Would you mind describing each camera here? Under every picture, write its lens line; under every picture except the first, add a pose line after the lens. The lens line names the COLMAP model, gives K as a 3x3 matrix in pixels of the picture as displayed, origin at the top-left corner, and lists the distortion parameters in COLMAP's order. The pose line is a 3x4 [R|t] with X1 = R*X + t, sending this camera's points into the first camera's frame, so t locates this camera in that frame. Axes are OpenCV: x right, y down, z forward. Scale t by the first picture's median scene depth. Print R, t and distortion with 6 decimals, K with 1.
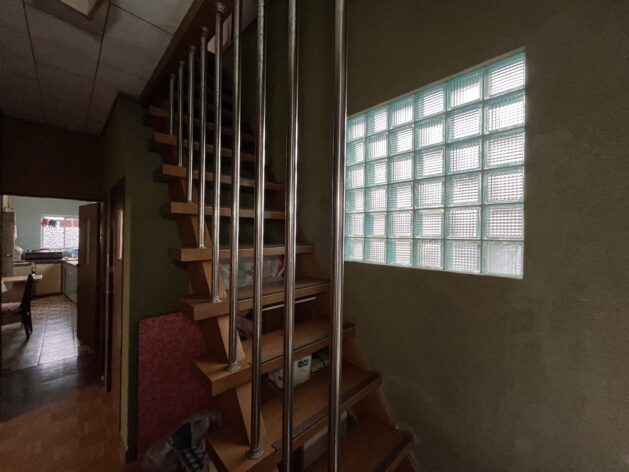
lens RADIAL K [[252.0, 0, 312.8], [0, 252.0, 235.5], [0, 0, 1]] dist [-0.003197, -0.000331]
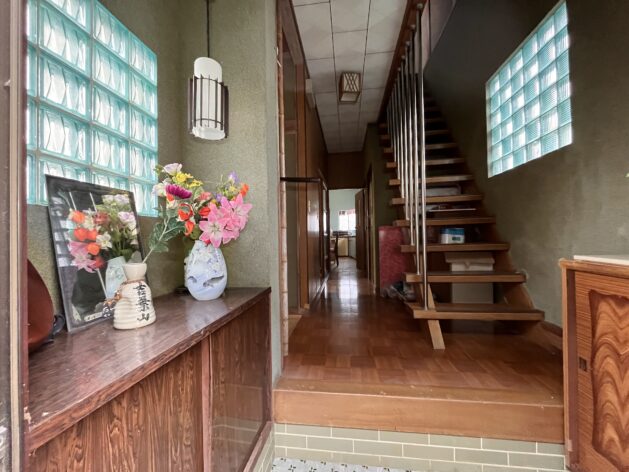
lens RADIAL K [[252.0, 0, 312.8], [0, 252.0, 235.5], [0, 0, 1]] dist [-0.003197, -0.000331]
pose [[0.609116, -0.035121, -0.792303, 0.220502], [0.032274, 0.999289, -0.019485, 0.147875], [0.792424, -0.013702, 0.609817, -0.248559]]
